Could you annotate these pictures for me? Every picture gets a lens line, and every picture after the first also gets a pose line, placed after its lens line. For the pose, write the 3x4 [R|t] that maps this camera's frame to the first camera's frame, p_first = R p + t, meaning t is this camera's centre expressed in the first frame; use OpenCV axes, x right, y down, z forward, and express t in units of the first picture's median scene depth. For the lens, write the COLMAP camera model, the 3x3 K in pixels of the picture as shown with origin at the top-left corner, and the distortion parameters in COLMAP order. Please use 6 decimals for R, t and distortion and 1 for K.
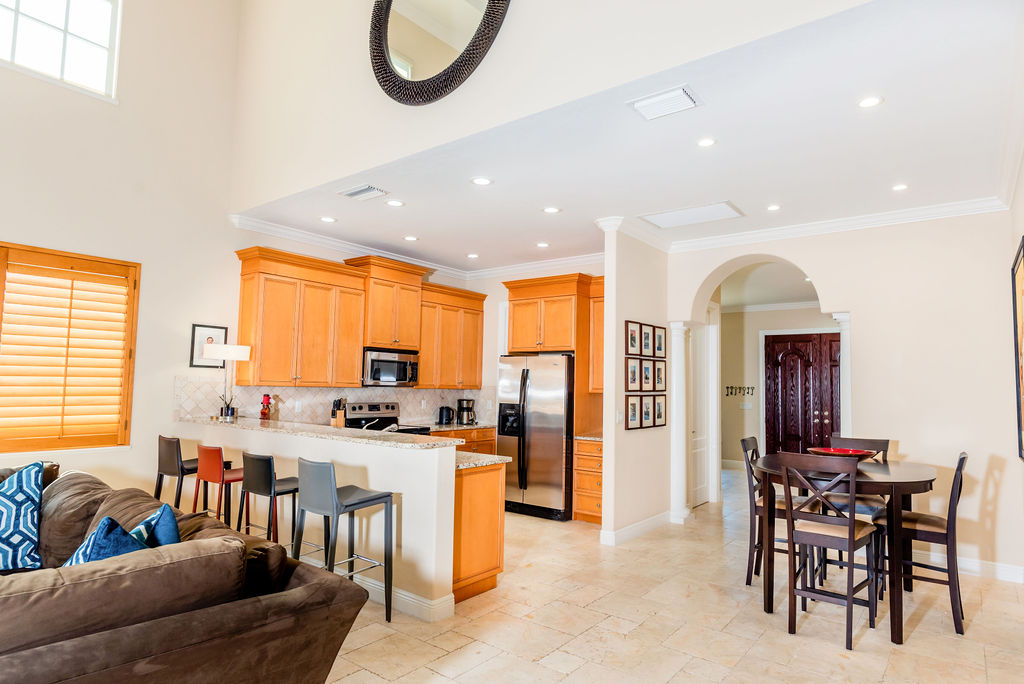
lens RADIAL K [[589.3, 0, 517.7], [0, 589.3, 339.3], [0, 0, 1]] dist [-0.008724, 0.002184]
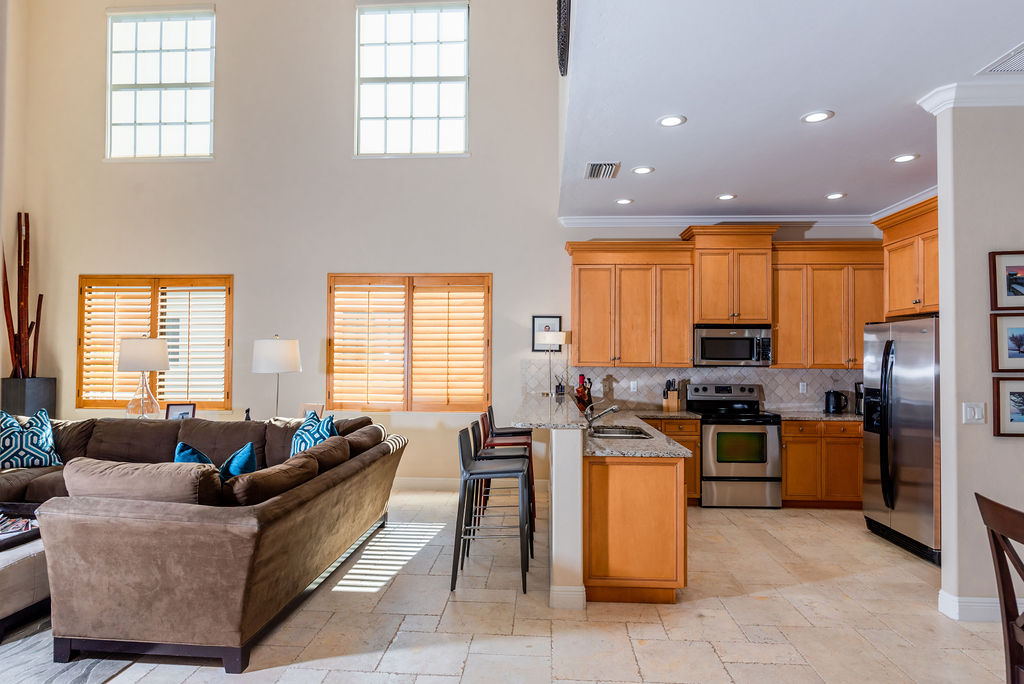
lens RADIAL K [[589.3, 0, 505.5], [0, 589.3, 345.7], [0, 0, 1]] dist [-0.008724, 0.002184]
pose [[0.558171, -0.036357, -0.828929, 0.365181], [0.070955, 0.997471, 0.004029, 0.022991], [0.826687, -0.061065, 0.559339, 0.240525]]
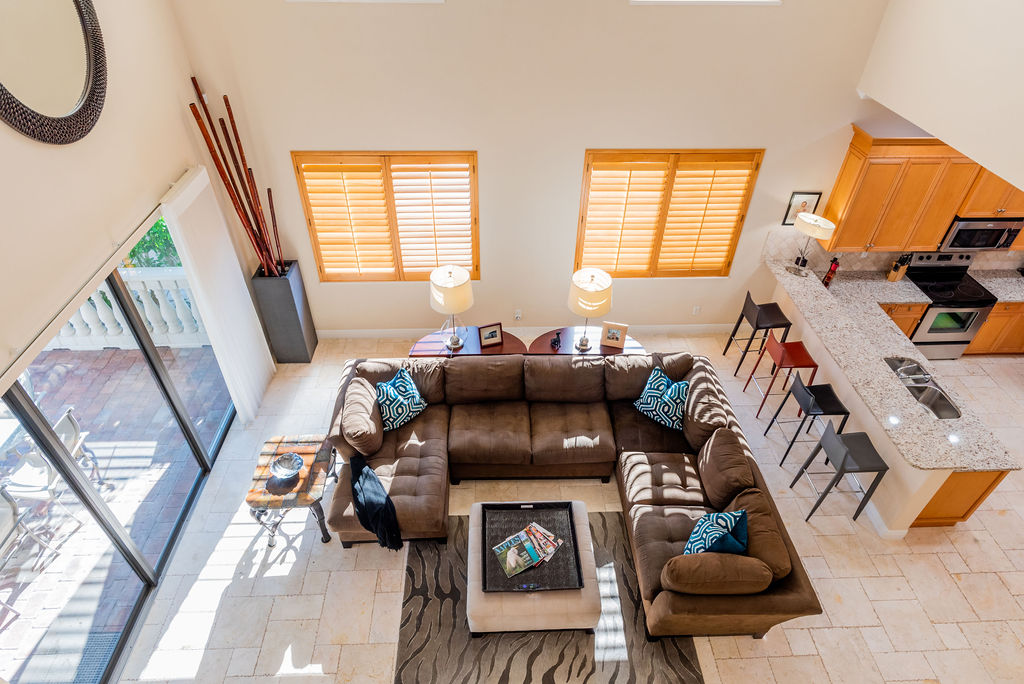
lens RADIAL K [[589.3, 0, 497.1], [0, 589.3, 343.5], [0, 0, 1]] dist [-0.008724, 0.002184]
pose [[0.637378, 0.480983, -0.602000, -0.063392], [0.067426, 0.743448, 0.665386, -0.553731], [0.767595, -0.464693, 0.441427, -0.111900]]
